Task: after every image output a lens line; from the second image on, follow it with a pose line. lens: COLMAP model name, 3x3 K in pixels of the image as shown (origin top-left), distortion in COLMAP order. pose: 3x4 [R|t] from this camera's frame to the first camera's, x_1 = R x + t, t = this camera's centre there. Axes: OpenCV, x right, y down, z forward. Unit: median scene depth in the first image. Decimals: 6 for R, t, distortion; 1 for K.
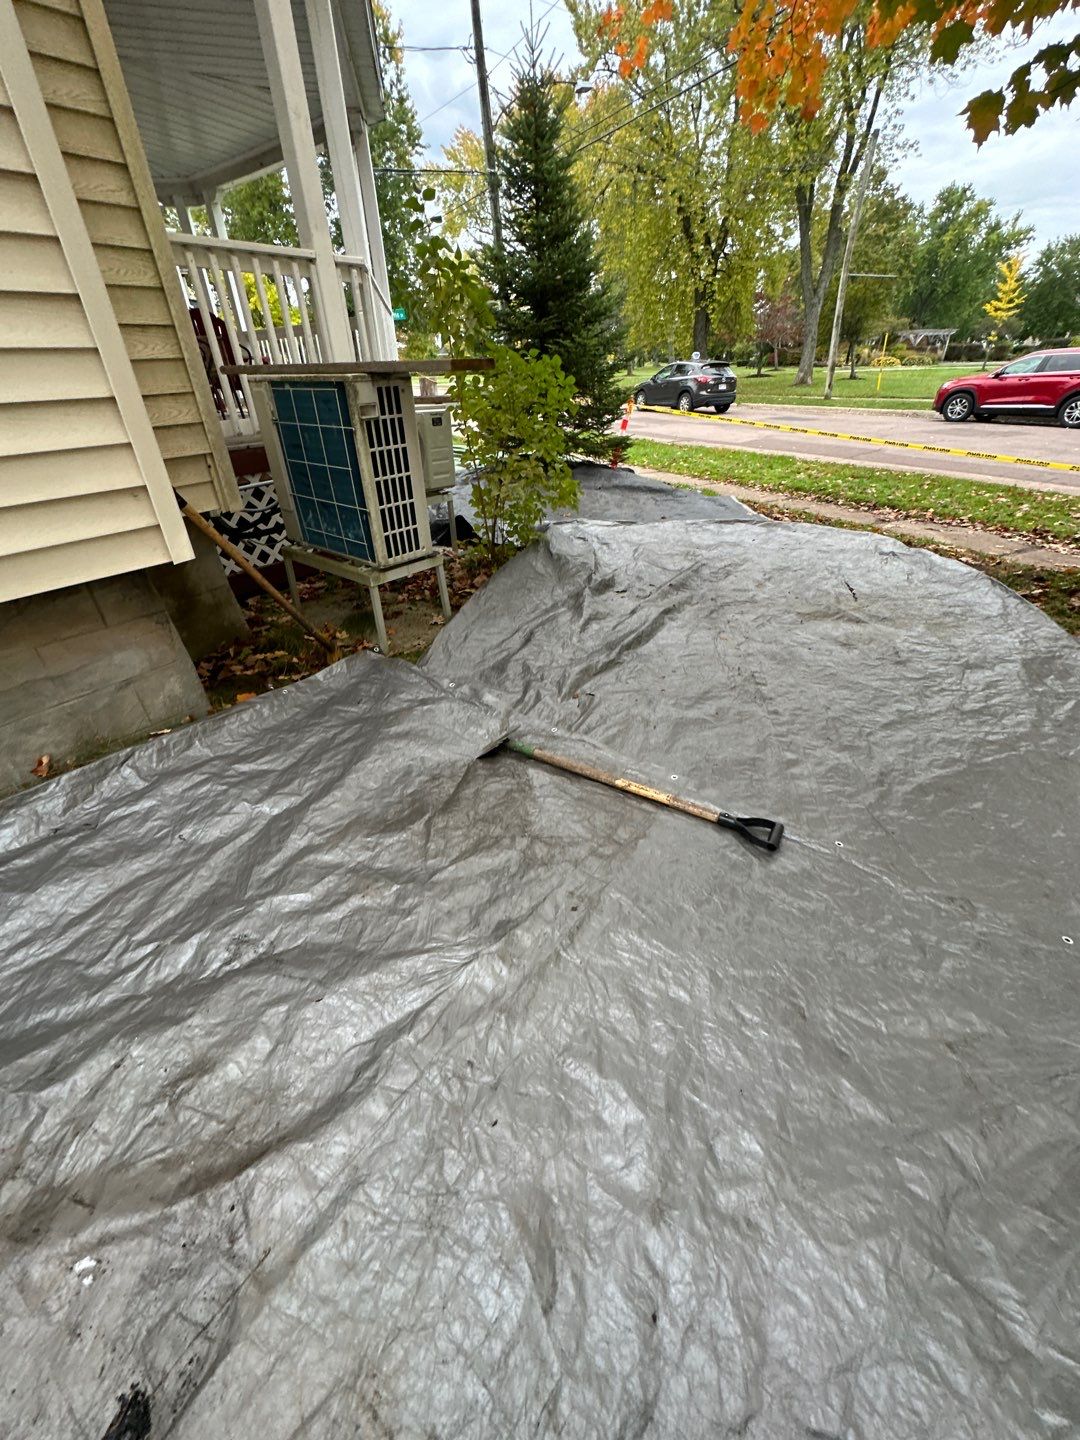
lens RADIAL K [[575.6, 0, 539.8], [0, 575.6, 729.0], [0, 0, 1]] dist [-0.001169, -0.001717]
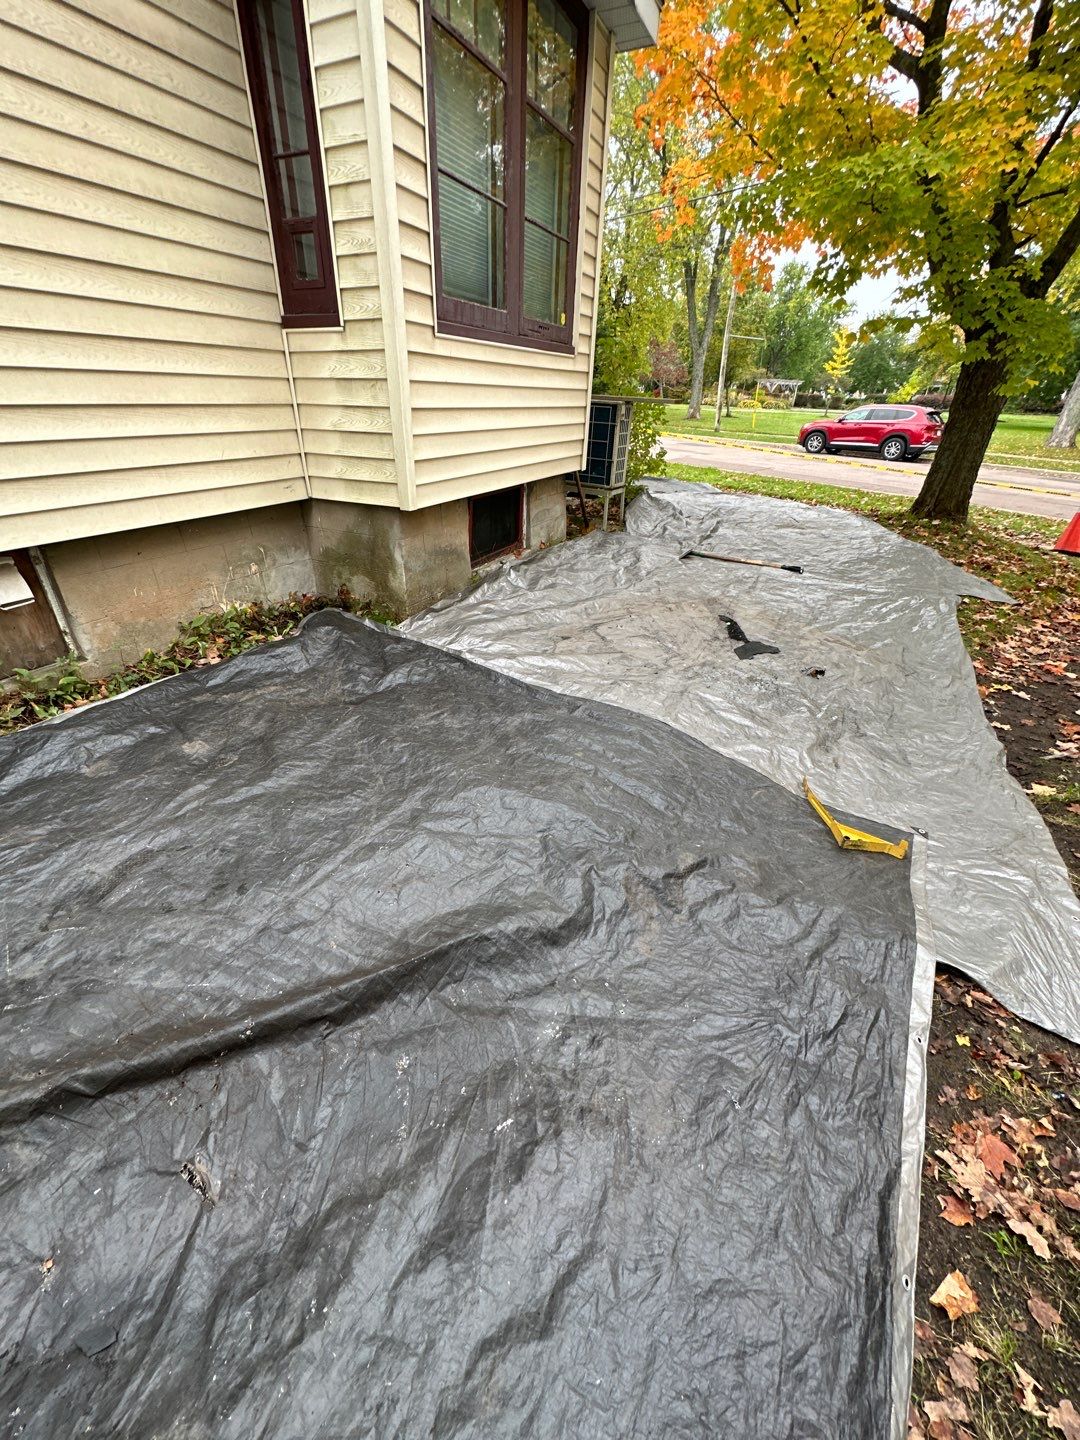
lens RADIAL K [[575.6, 0, 538.7], [0, 575.6, 732.6], [0, 0, 1]] dist [-0.001169, -0.001717]
pose [[0.983216, -0.034581, 0.179140, -0.101811], [0.038865, 0.999035, -0.020456, 0.071353], [-0.178260, 0.027075, 0.983611, -0.112773]]
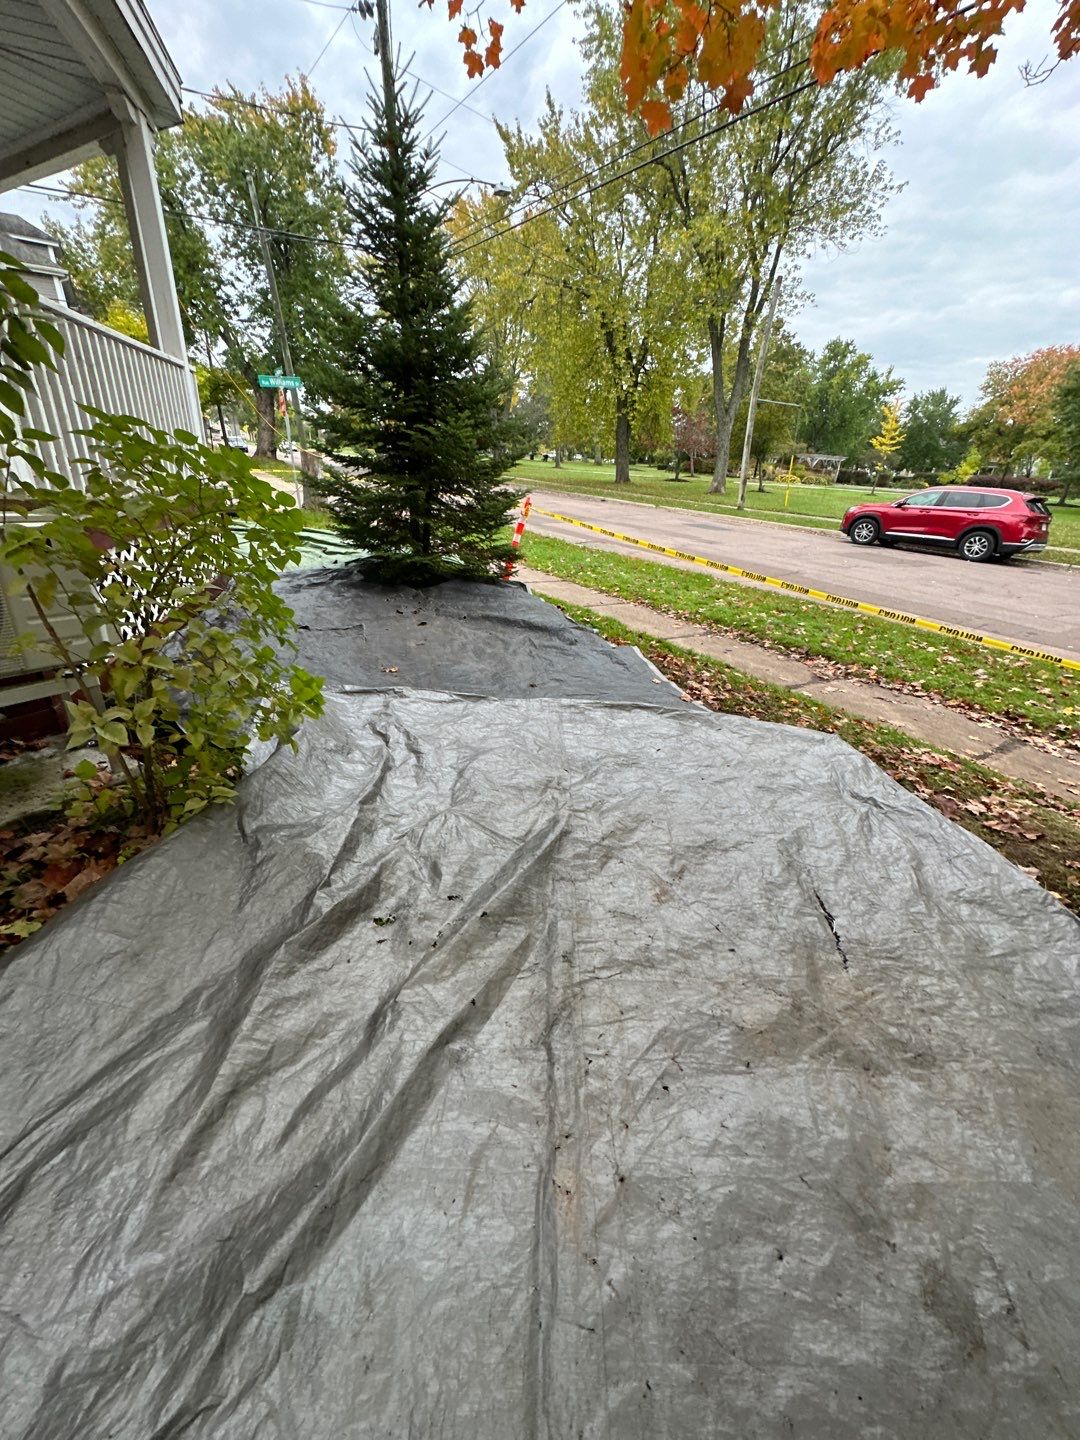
lens RADIAL K [[575.6, 0, 546.0], [0, 575.6, 728.1], [0, 0, 1]] dist [-0.001169, -0.001717]
pose [[0.990374, 0.036415, 0.133539, 0.028998], [-0.020432, 0.992665, -0.119158, -0.048483], [-0.136899, 0.115283, 0.983854, 0.069392]]
